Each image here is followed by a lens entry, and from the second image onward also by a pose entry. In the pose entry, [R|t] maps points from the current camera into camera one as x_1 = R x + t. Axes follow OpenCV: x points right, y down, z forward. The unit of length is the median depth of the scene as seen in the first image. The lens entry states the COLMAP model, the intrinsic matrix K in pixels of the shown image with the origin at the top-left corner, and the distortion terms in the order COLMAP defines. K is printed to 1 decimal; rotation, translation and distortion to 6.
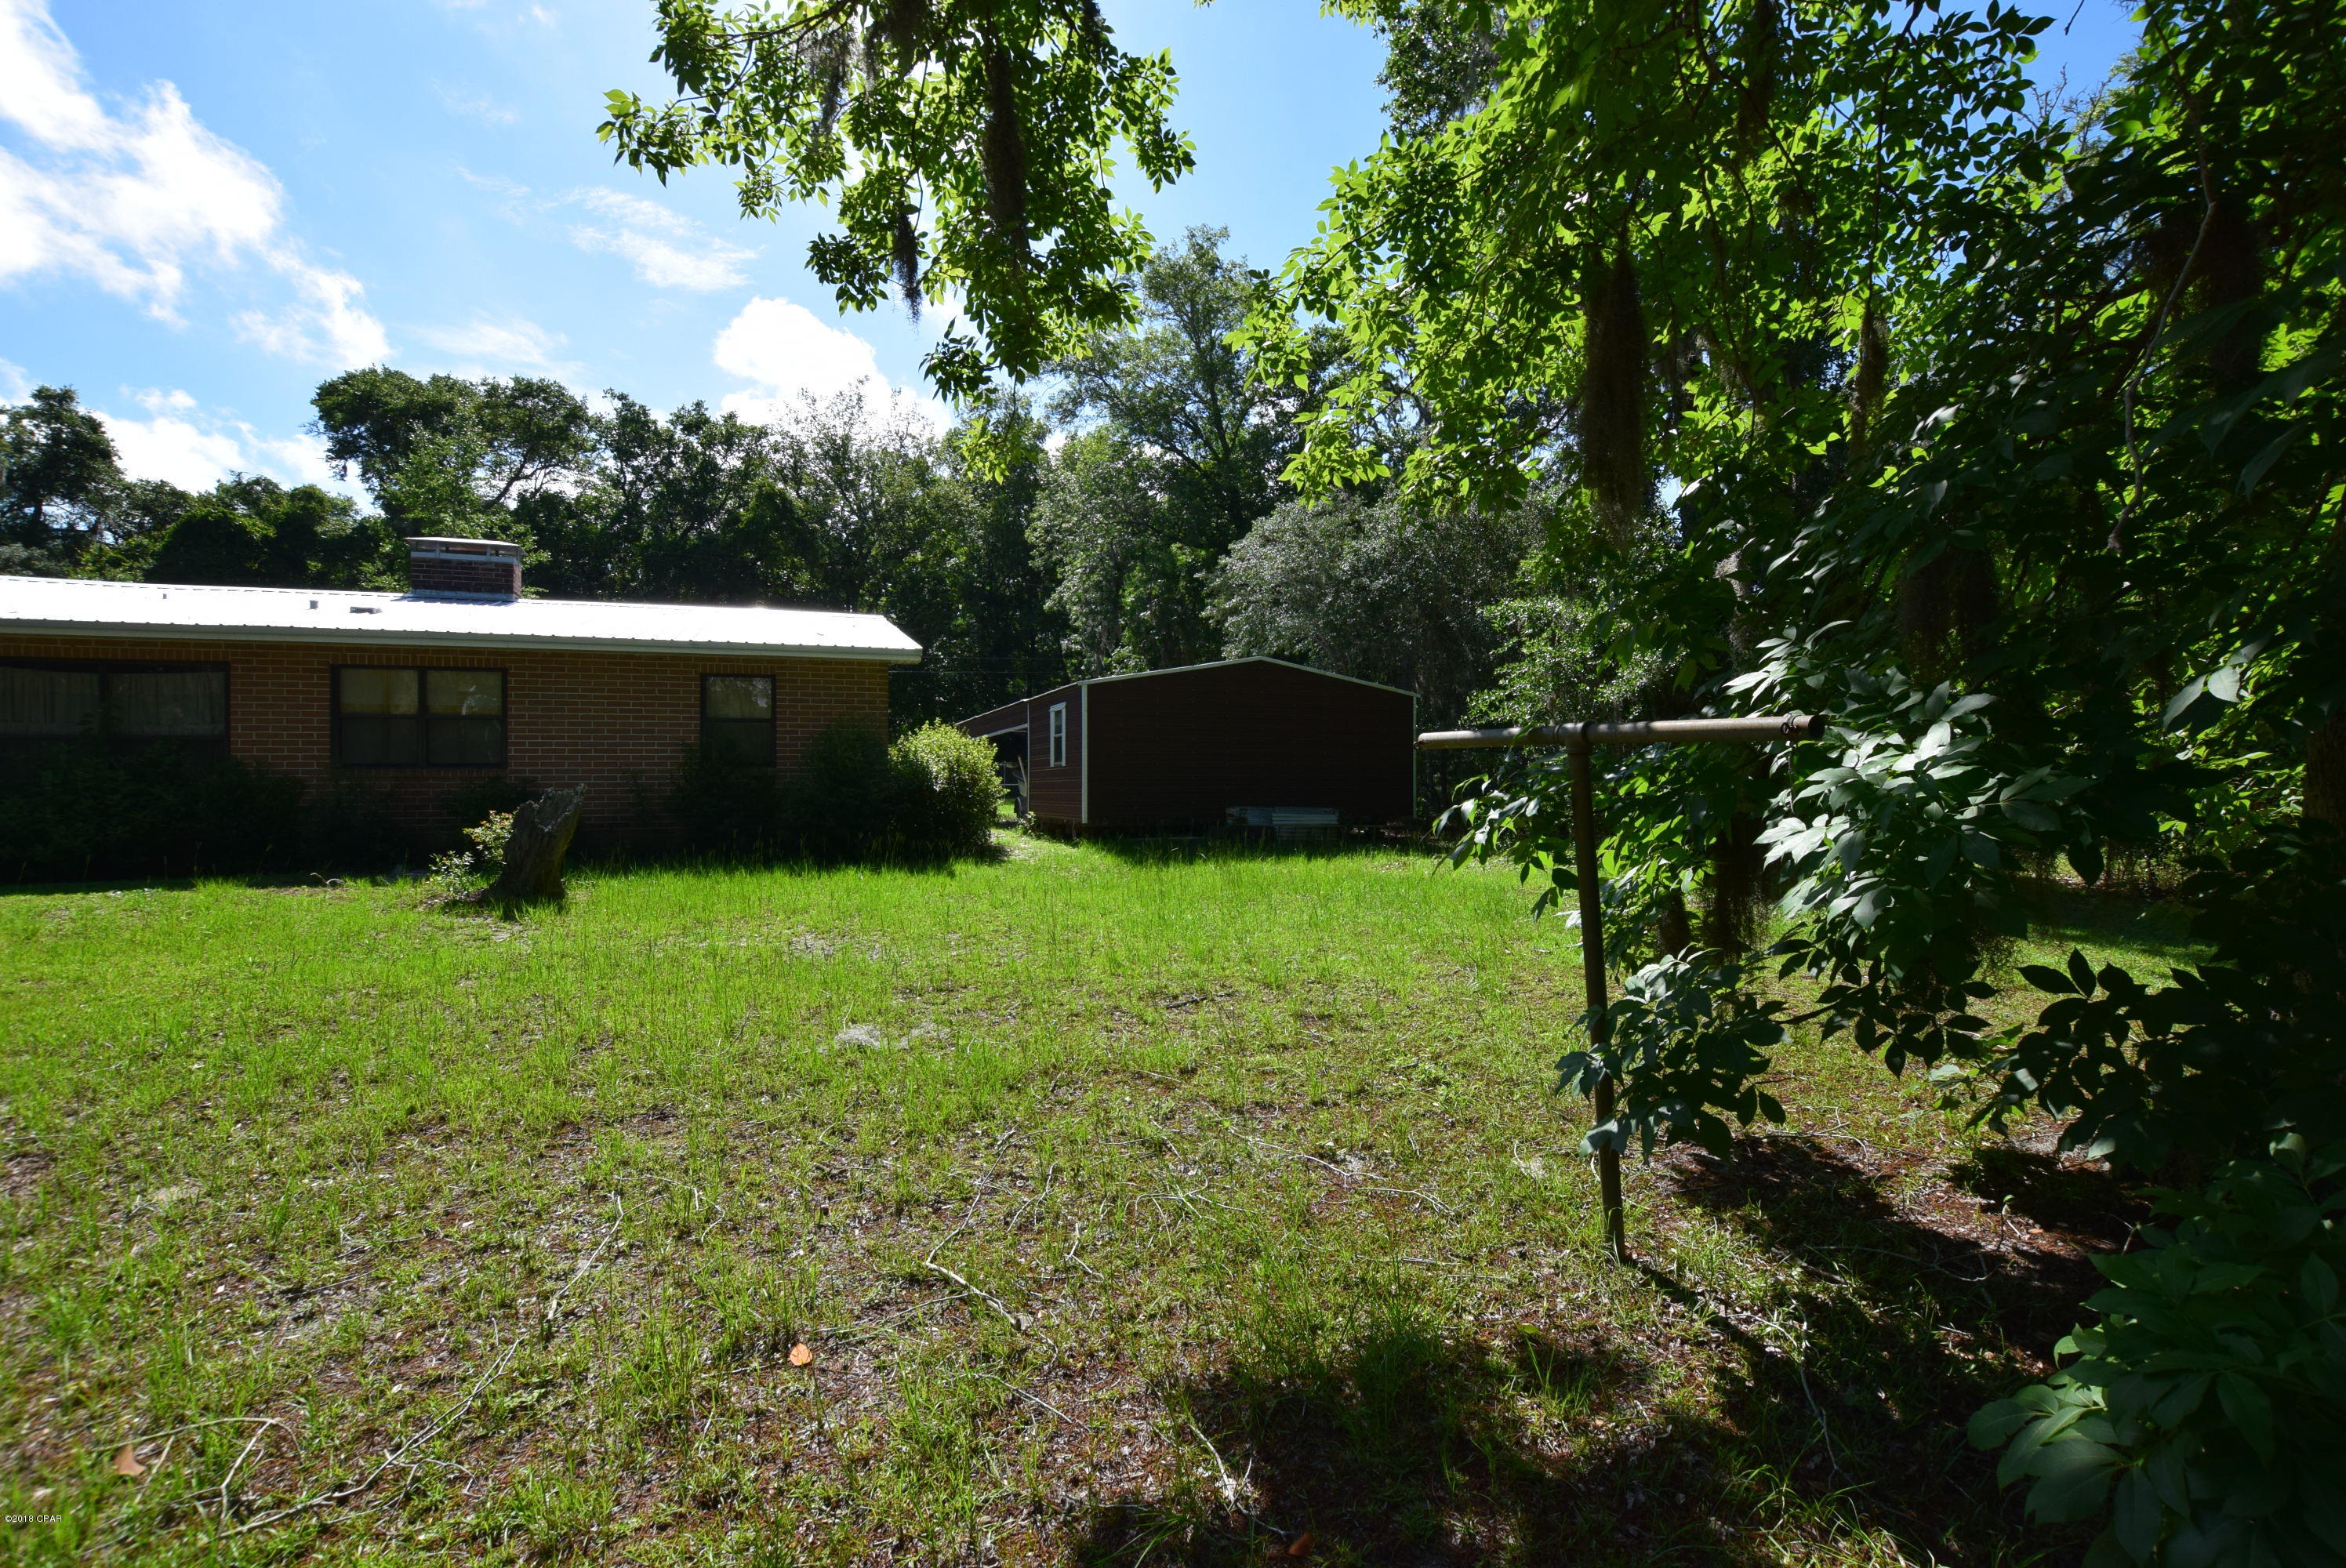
lens RADIAL K [[1029.2, 0, 1178.1], [0, 1029.2, 808.0], [0, 0, 1]] dist [-0.036997, 0.006814]
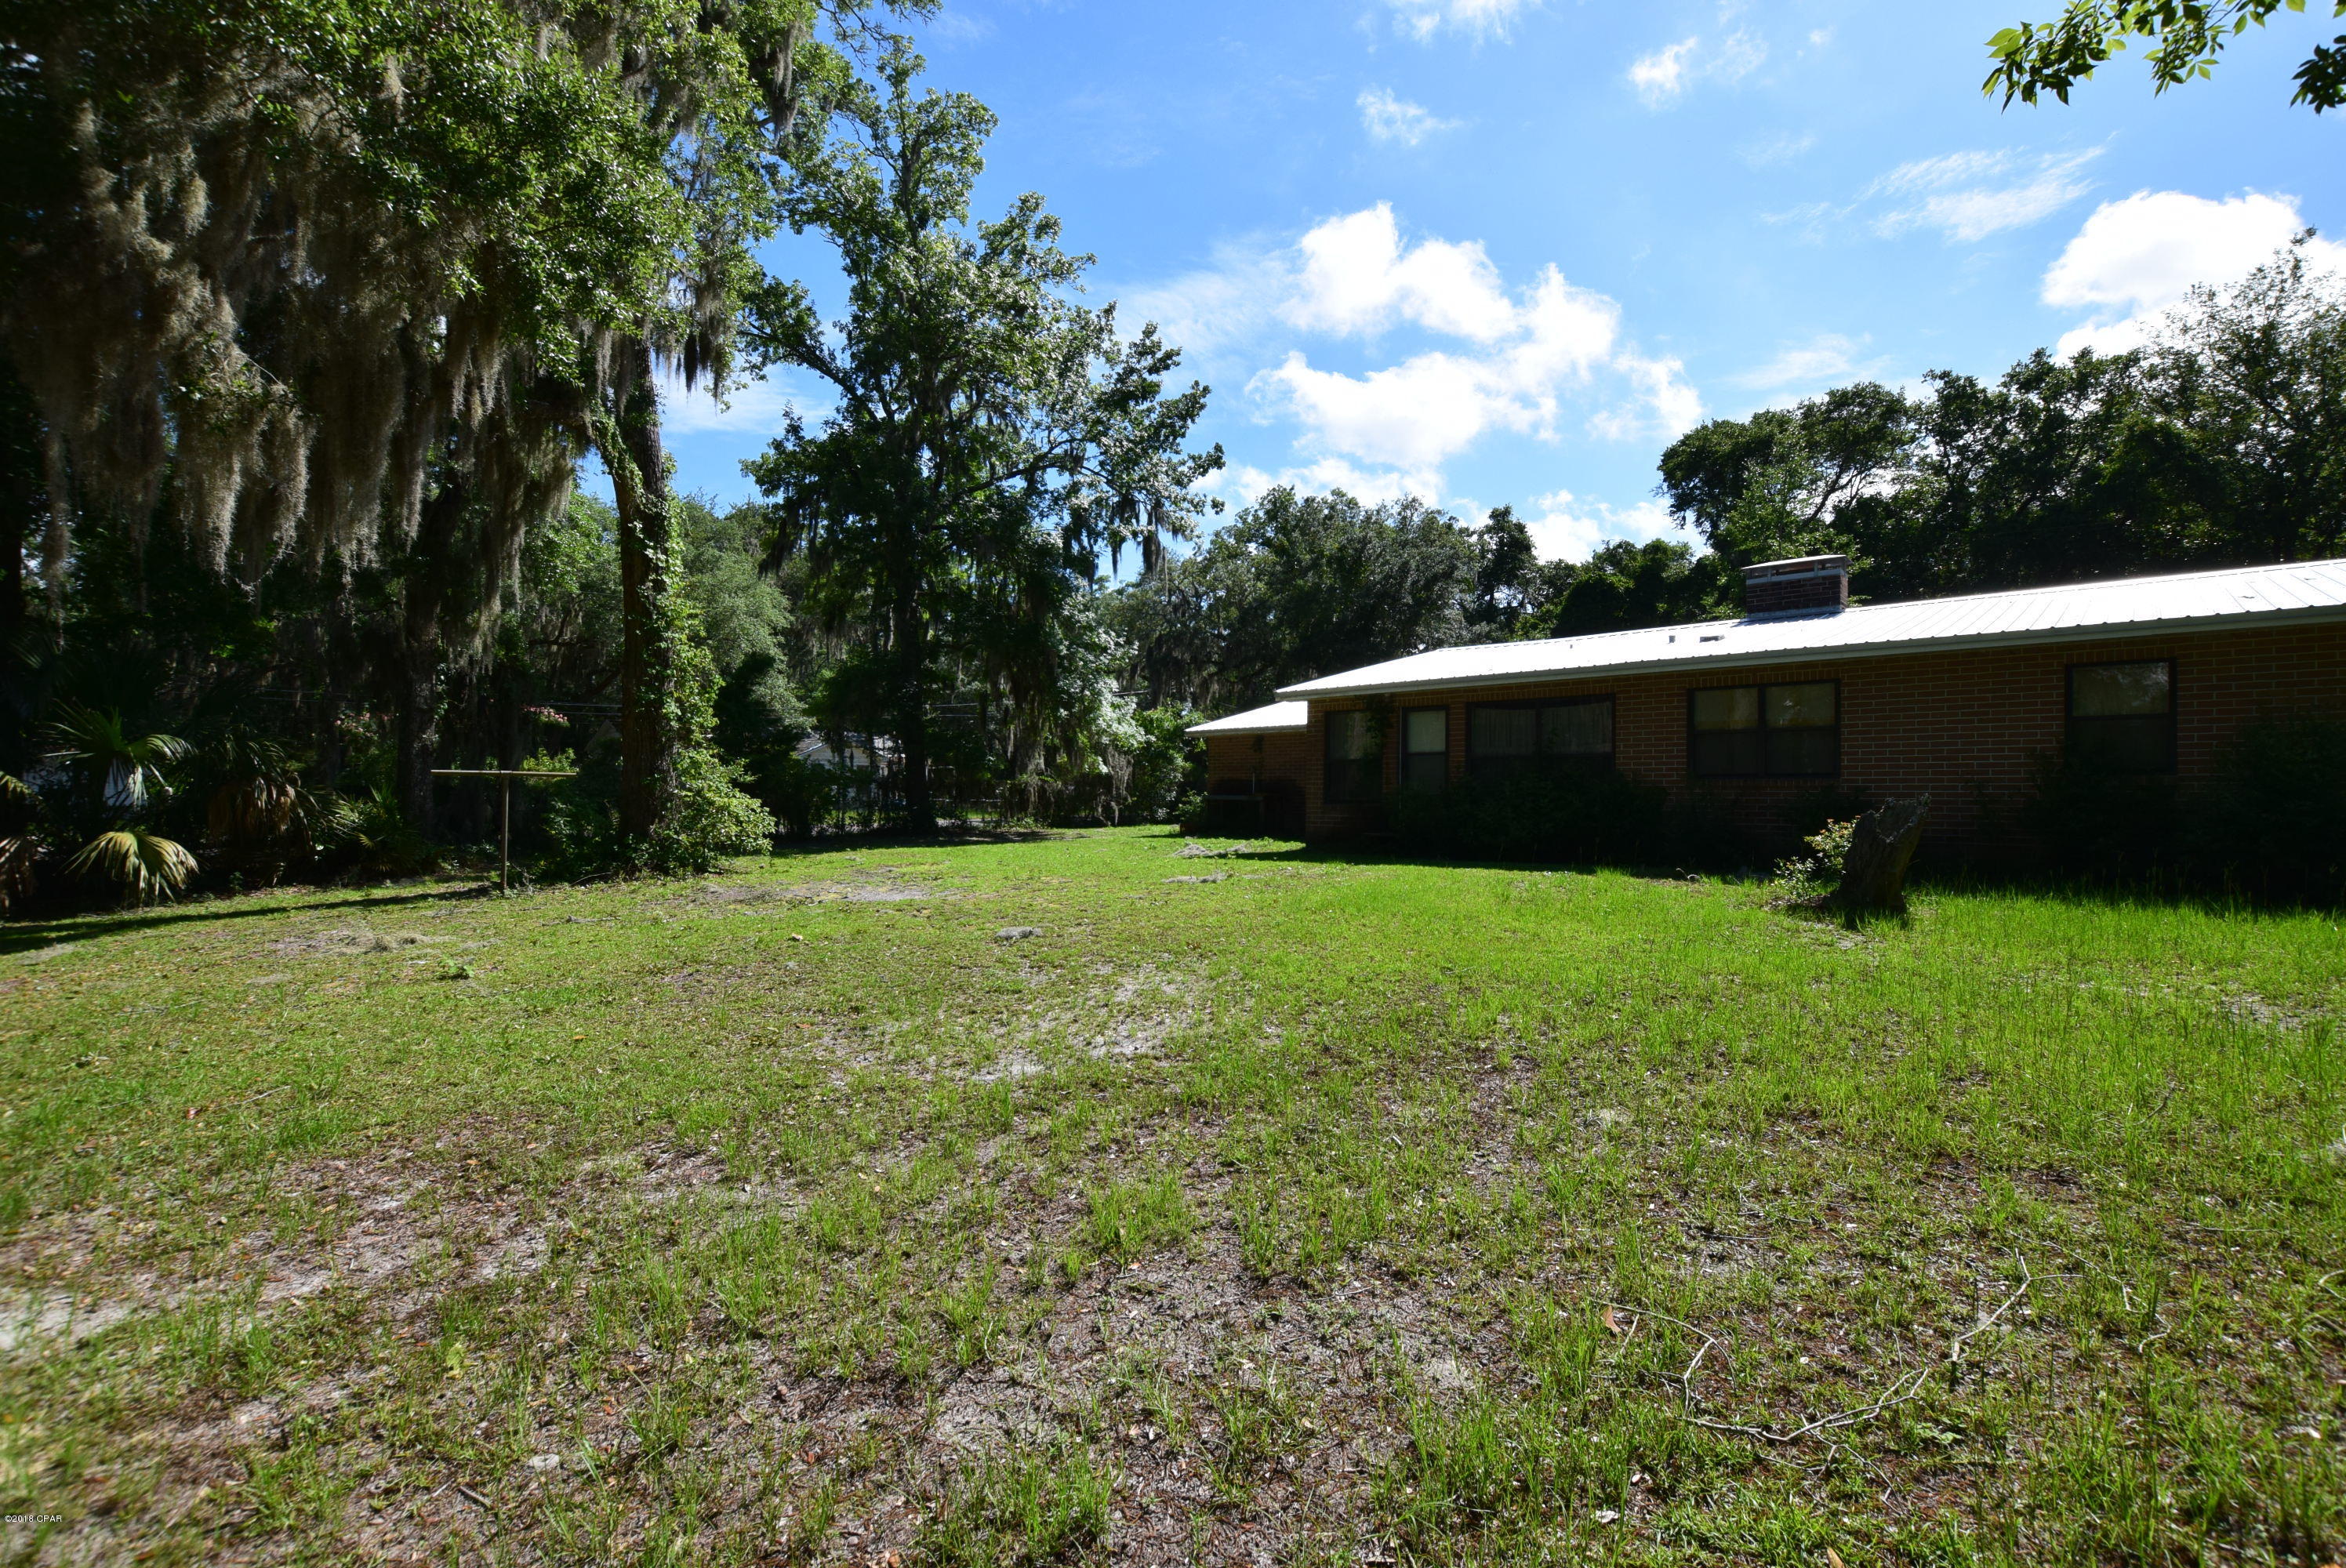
lens RADIAL K [[1029.2, 0, 1182.9], [0, 1029.2, 800.4], [0, 0, 1]] dist [-0.036997, 0.006814]
pose [[0.423122, 0.011810, -0.905996, -0.037650], [-0.027715, 0.999616, 0.000087, 0.001805], [0.905649, 0.025073, 0.423287, -0.024586]]
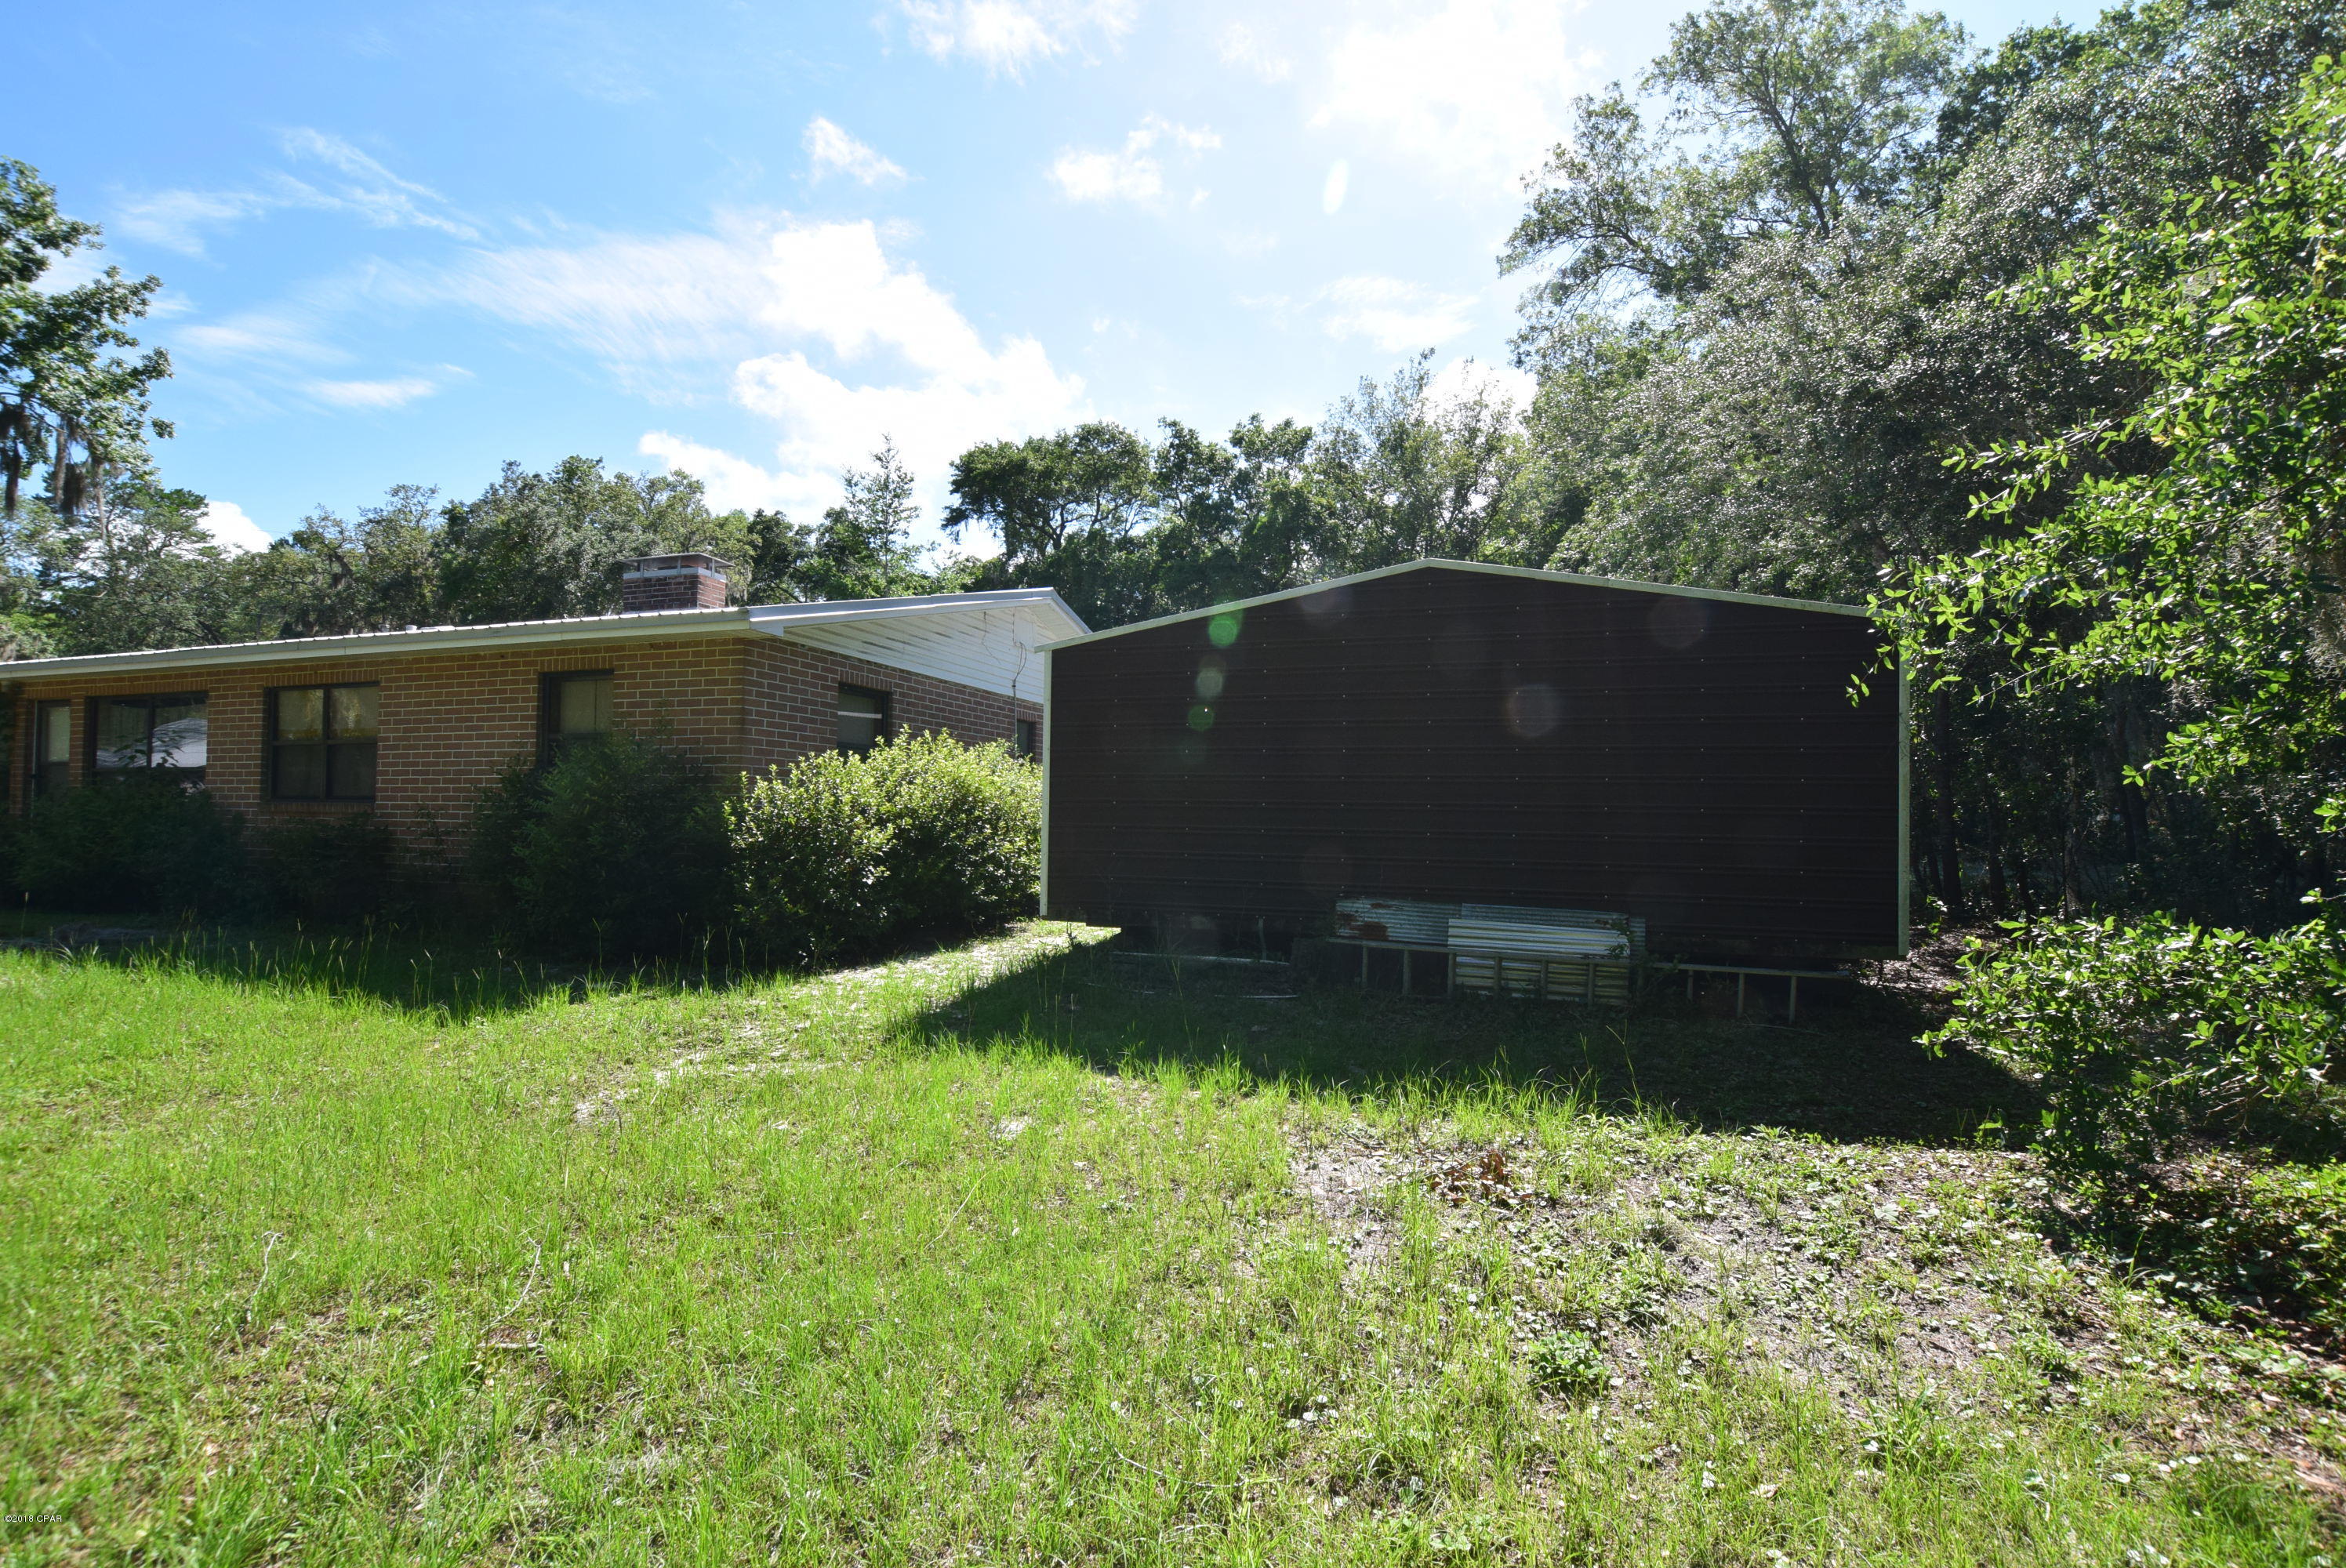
lens RADIAL K [[1029.2, 0, 1183.3], [0, 1029.2, 785.6], [0, 0, 1]] dist [-0.036997, 0.006814]
pose [[0.779696, -0.005708, -0.626132, 0.444905], [-0.020379, 0.999197, -0.034486, -0.041739], [0.625826, 0.039648, 0.778954, 0.980302]]
